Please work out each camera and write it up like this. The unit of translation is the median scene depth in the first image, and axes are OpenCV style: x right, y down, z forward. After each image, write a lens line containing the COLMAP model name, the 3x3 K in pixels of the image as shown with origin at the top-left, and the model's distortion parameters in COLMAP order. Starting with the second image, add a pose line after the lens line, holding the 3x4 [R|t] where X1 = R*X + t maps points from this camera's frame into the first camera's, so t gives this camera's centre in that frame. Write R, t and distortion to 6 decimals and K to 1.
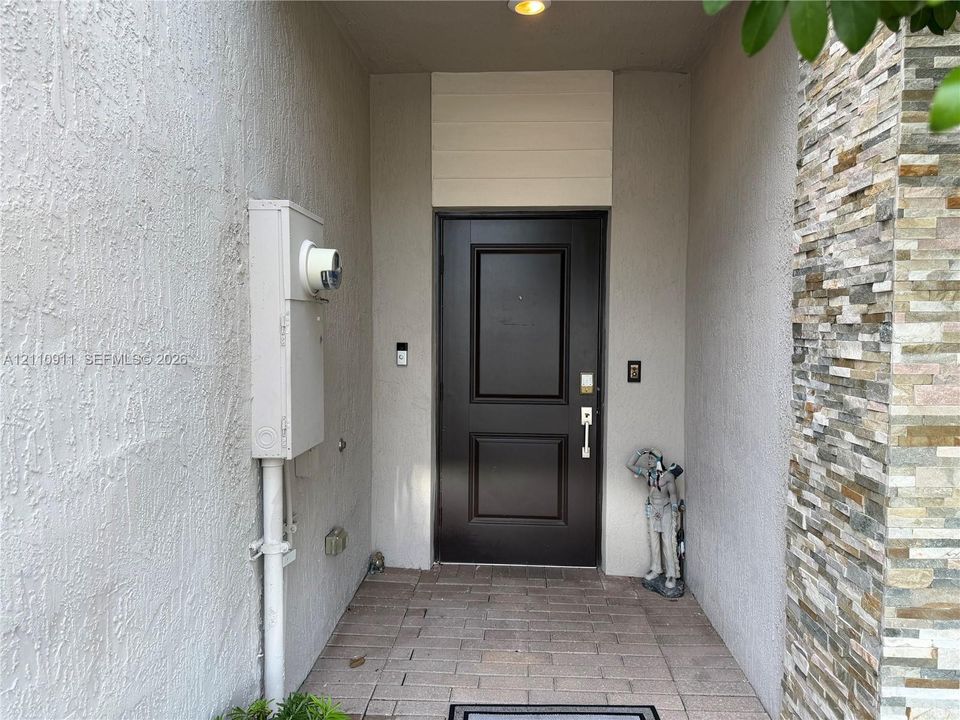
lens RADIAL K [[678.1, 0, 478.4], [0, 678.1, 356.6], [0, 0, 1]] dist [0.075322, -0.100771]
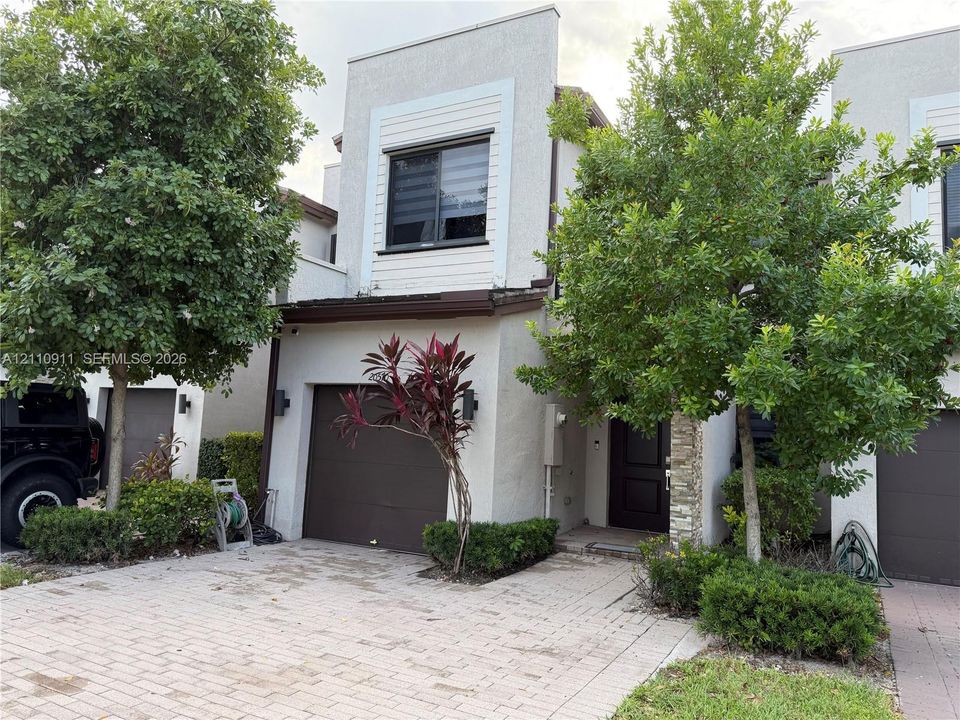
lens RADIAL K [[681.5, 0, 480.0], [0, 681.5, 360.0], [0, 0, 1]] dist [0.124097, -0.176776]
pose [[0.911641, 0.001510, -0.410985, 0.996899], [-0.063804, 0.988389, -0.137896, 0.114496], [0.406005, 0.151934, 0.901152, -2.930718]]
